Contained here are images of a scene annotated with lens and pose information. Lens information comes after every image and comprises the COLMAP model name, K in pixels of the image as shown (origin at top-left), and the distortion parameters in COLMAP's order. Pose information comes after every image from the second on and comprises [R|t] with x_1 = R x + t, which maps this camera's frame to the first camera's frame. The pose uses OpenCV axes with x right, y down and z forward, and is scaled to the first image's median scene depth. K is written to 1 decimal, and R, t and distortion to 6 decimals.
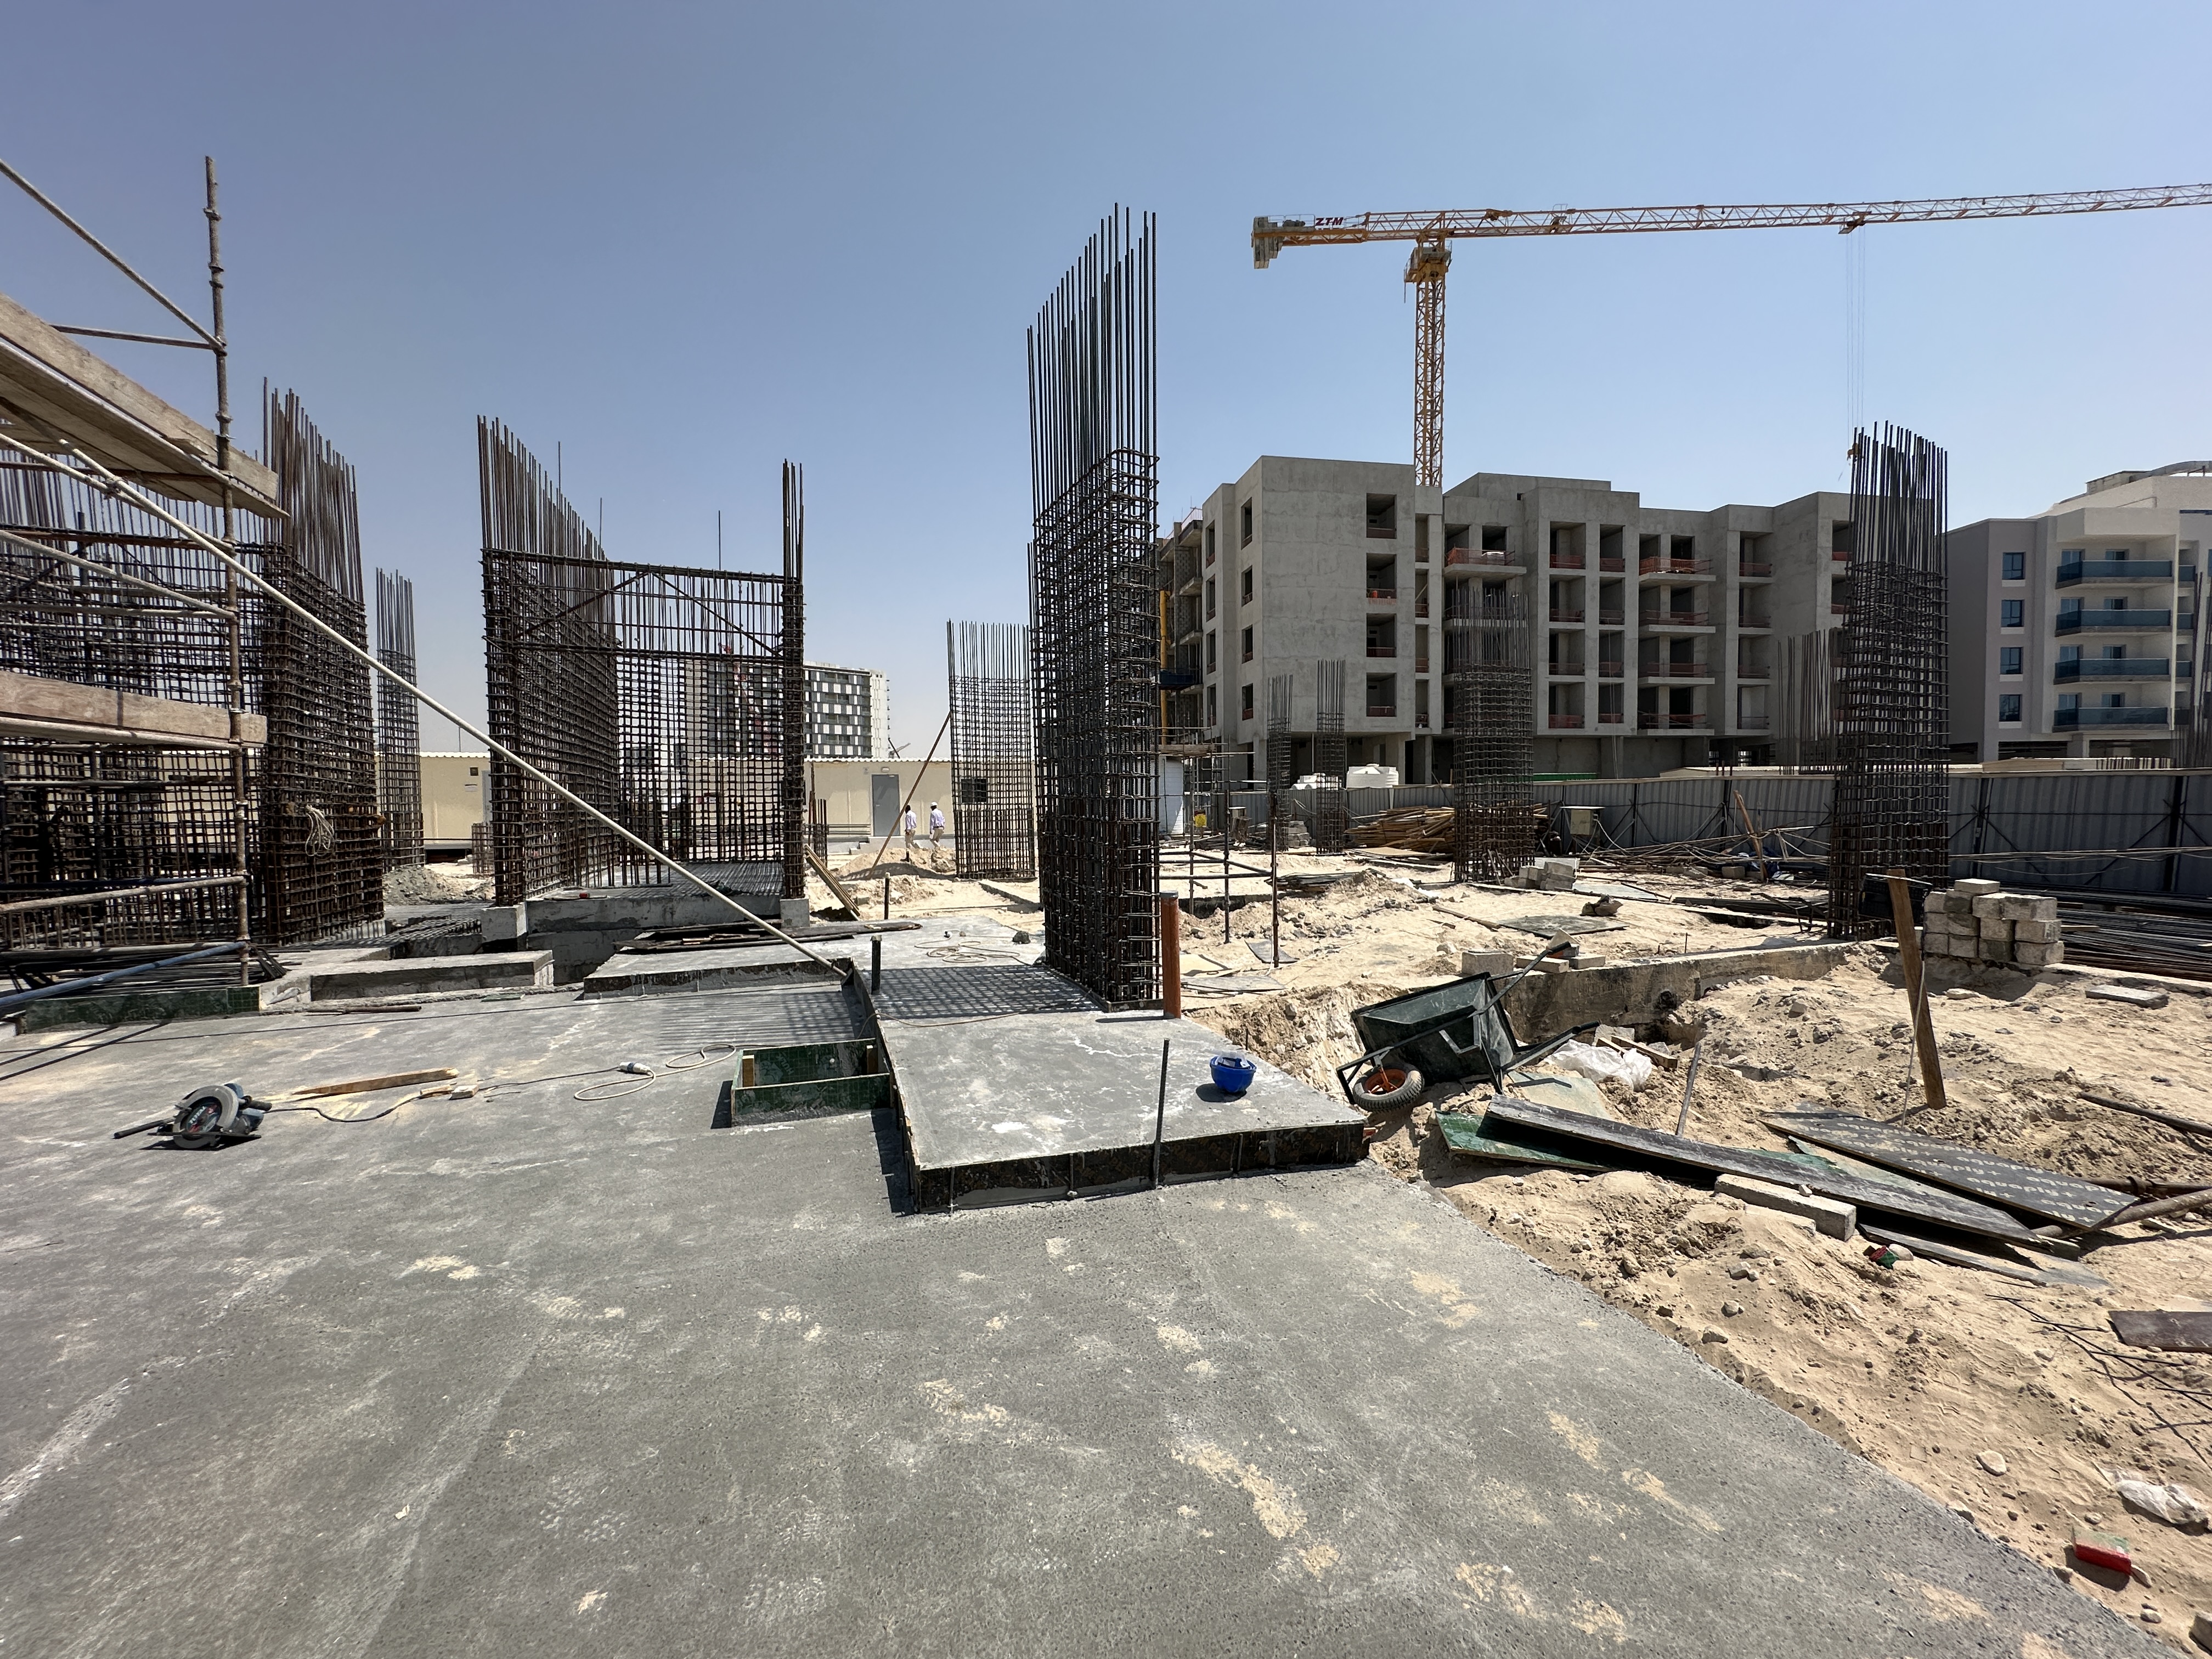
lens RADIAL K [[890.6, 0, 1108.9], [0, 890.6, 833.1], [0, 0, 1]] dist [-0.000257, 0.000665]
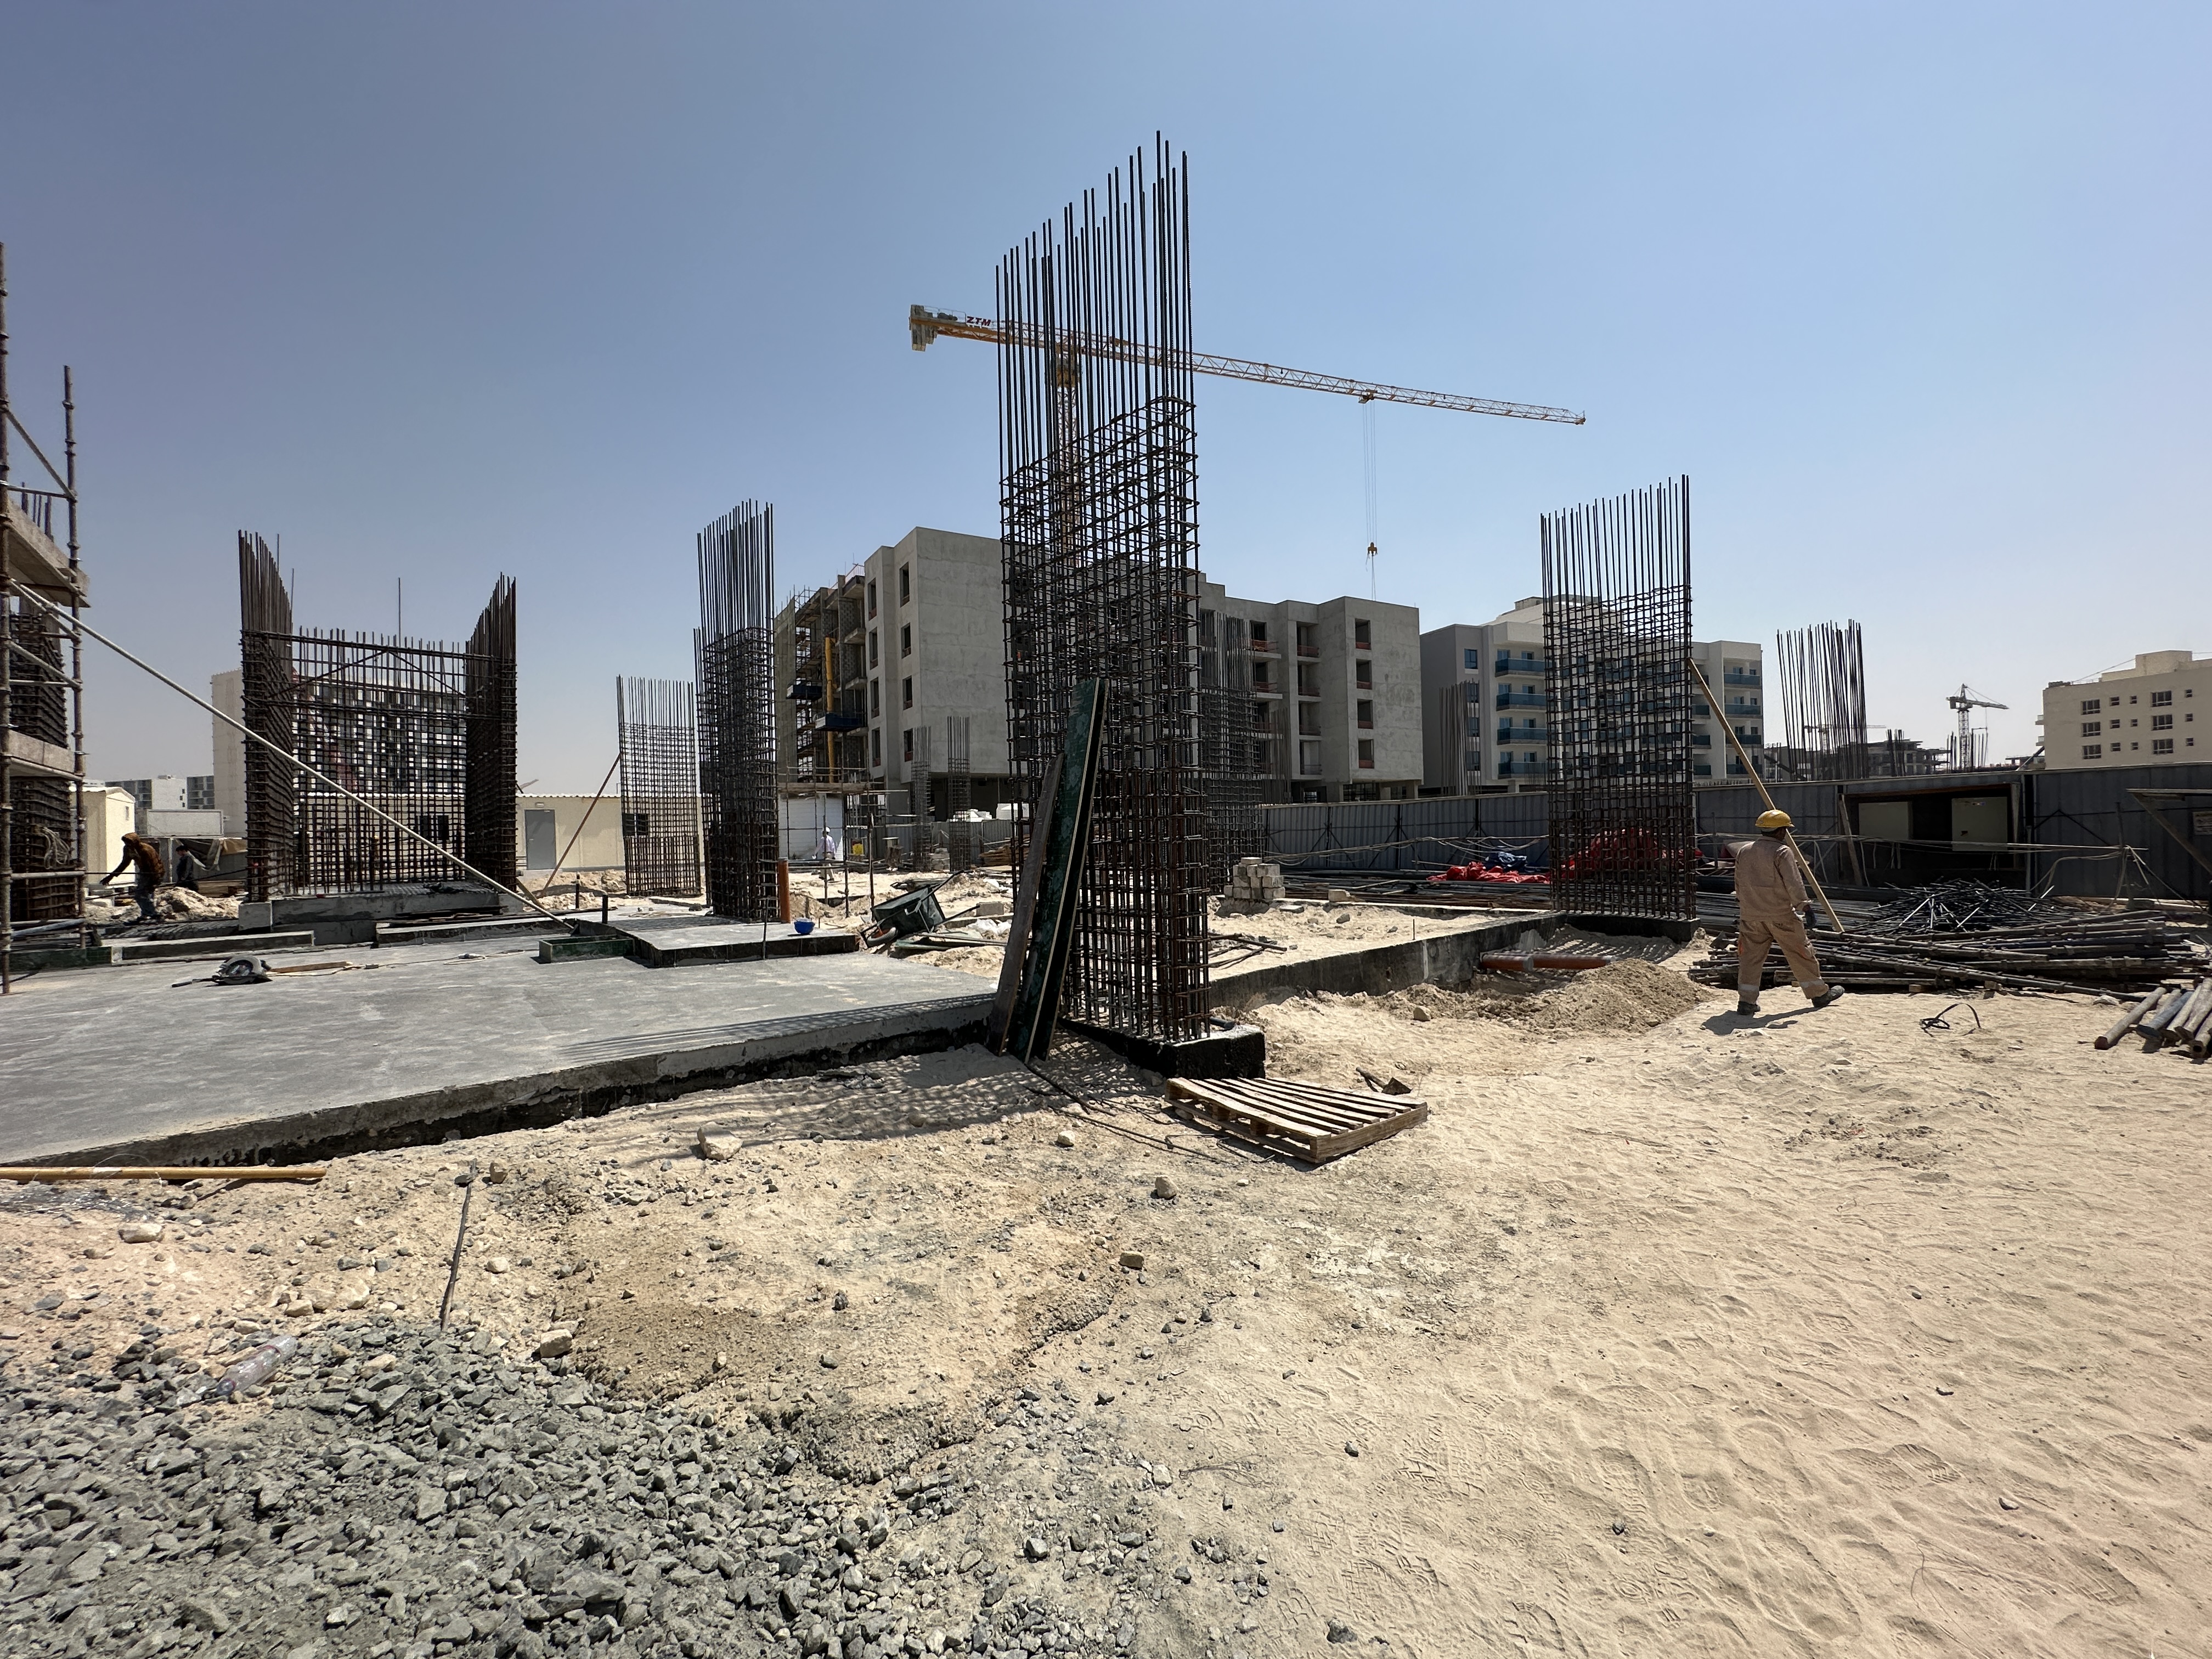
lens RADIAL K [[892.6, 0, 1107.0], [0, 892.6, 833.8], [0, 0, 1]] dist [-0.001863, 0.000669]
pose [[0.939288, -0.012026, 0.342918, 0.006289], [0.026879, 0.998893, -0.038593, 0.010356], [-0.342074, 0.045467, 0.938572, -0.102555]]
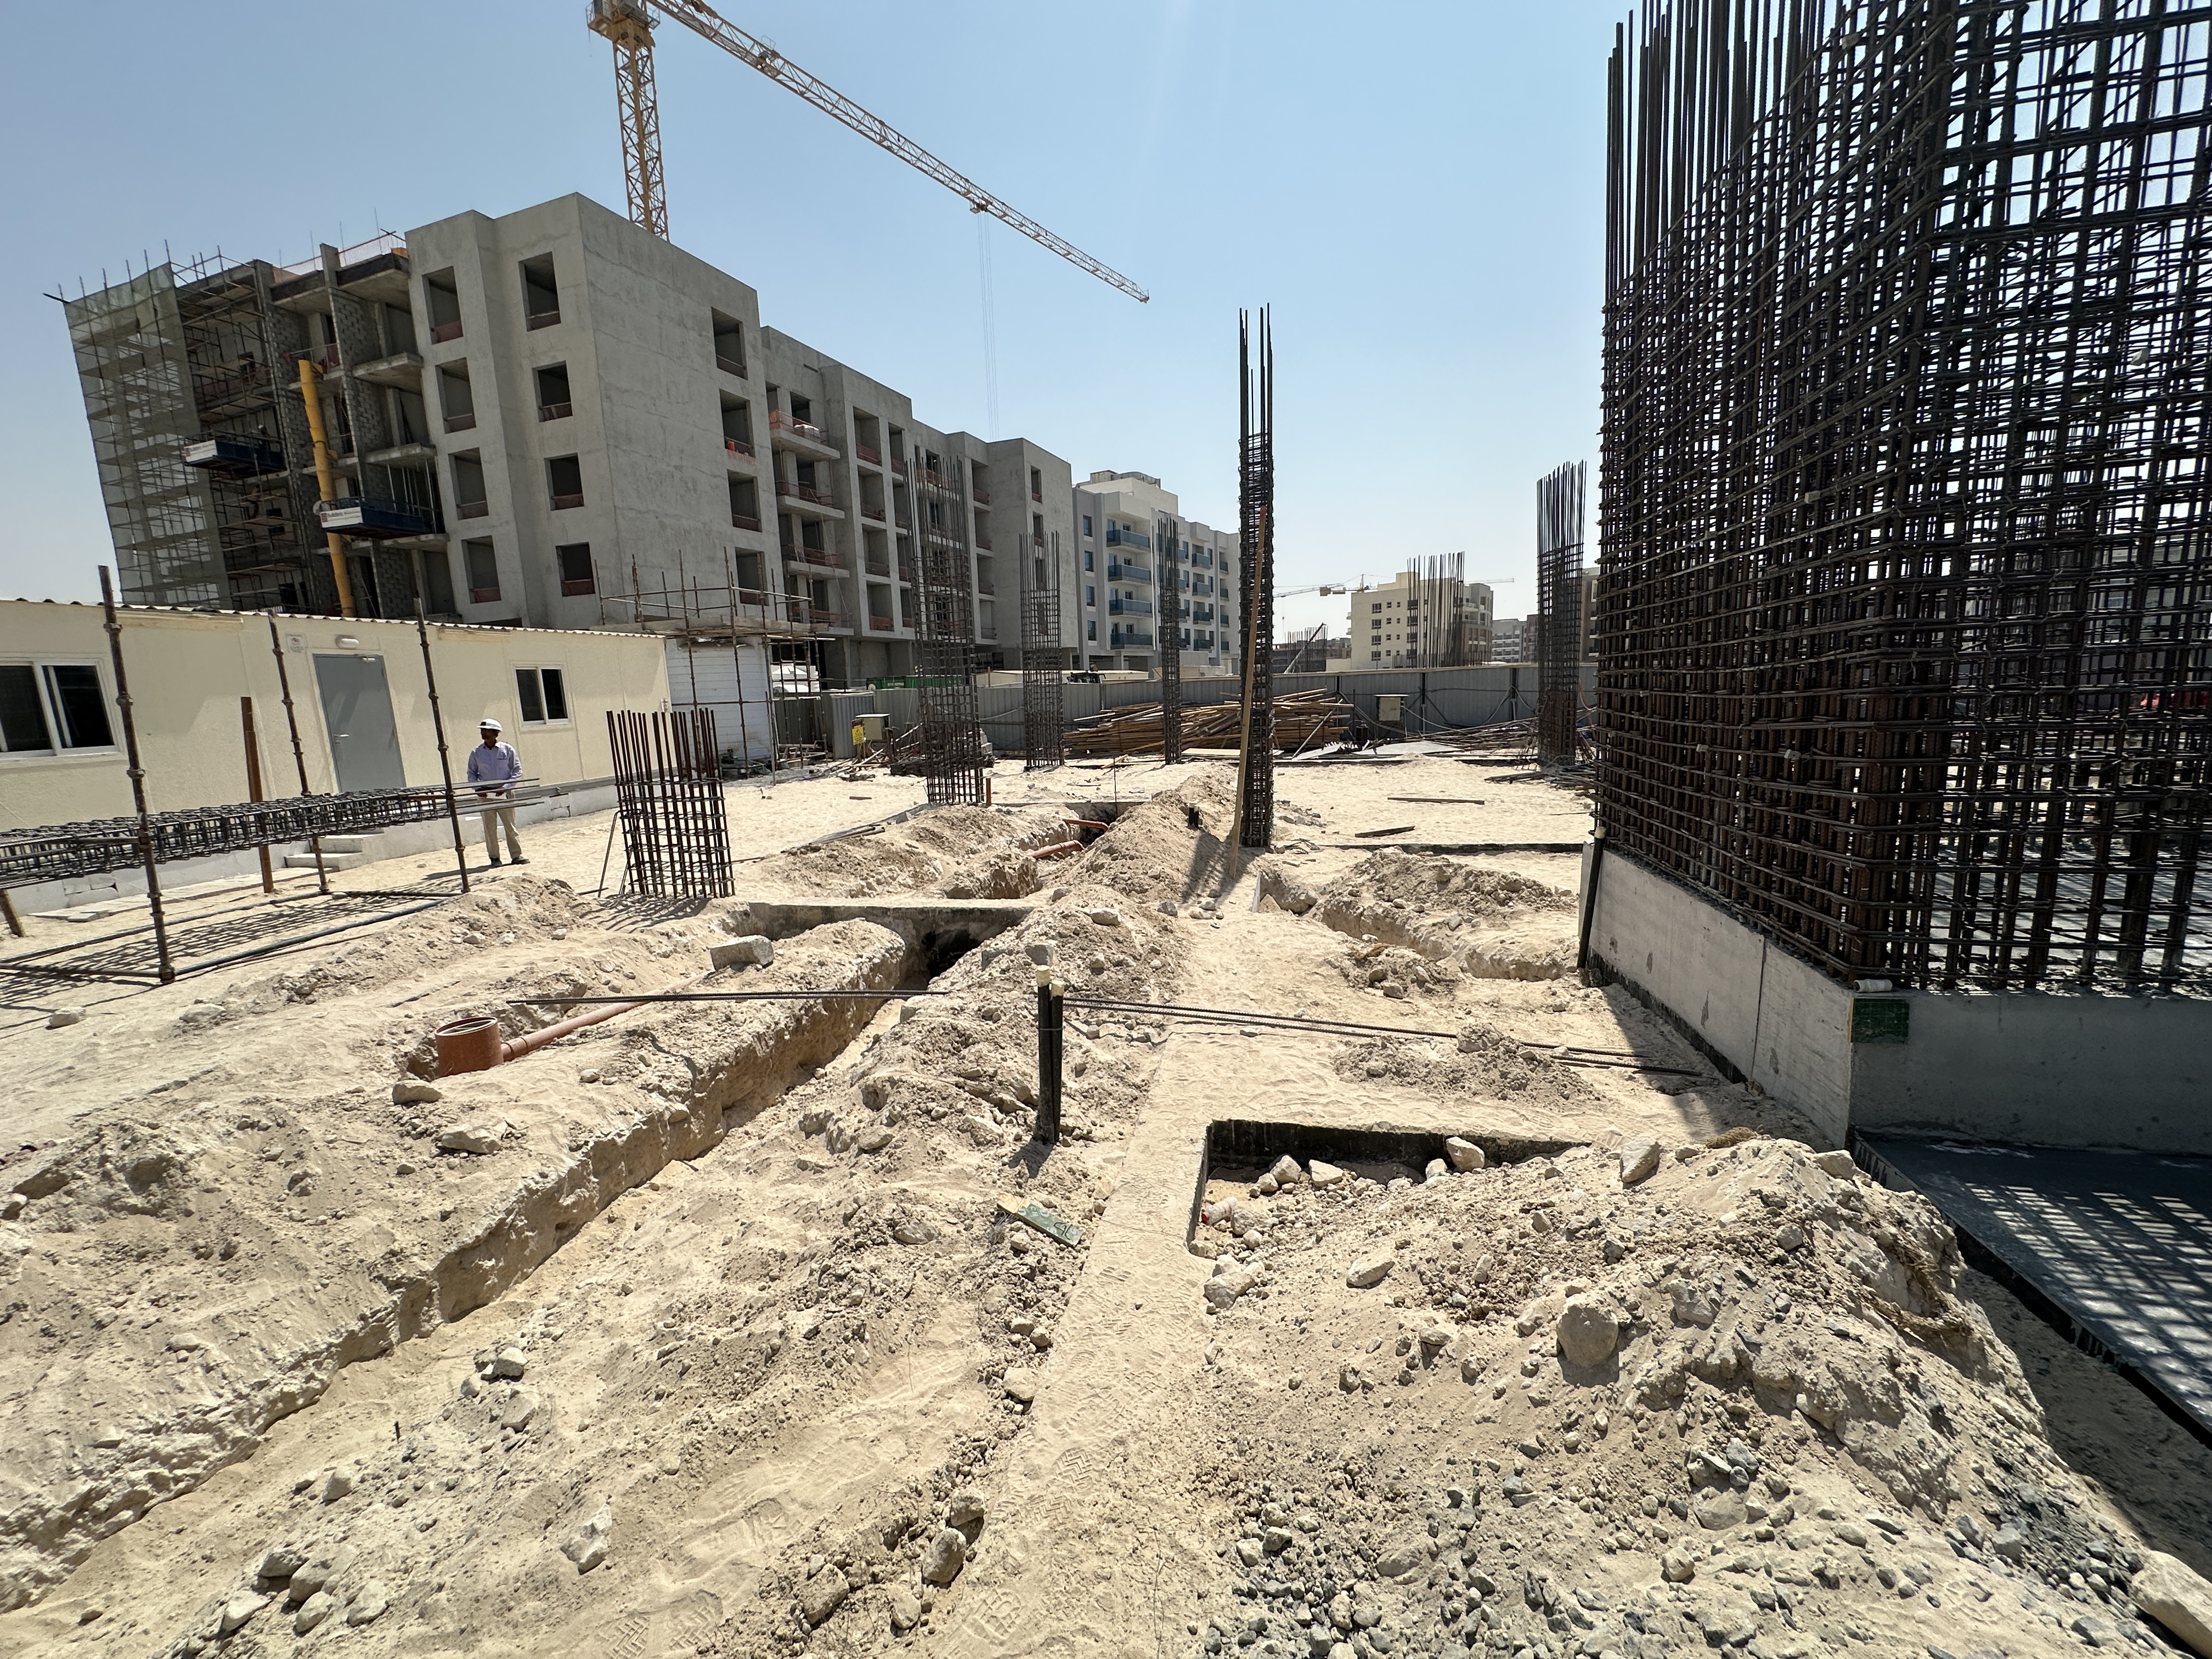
lens RADIAL K [[892.6, 0, 1107.0], [0, 892.6, 833.8], [0, 0, 1]] dist [-0.001863, 0.000669]
pose [[0.521160, -0.145658, 0.840937, -0.218703], [0.066309, 0.989261, 0.130255, -0.006829], [-0.850879, -0.012122, 0.525222, 0.261168]]
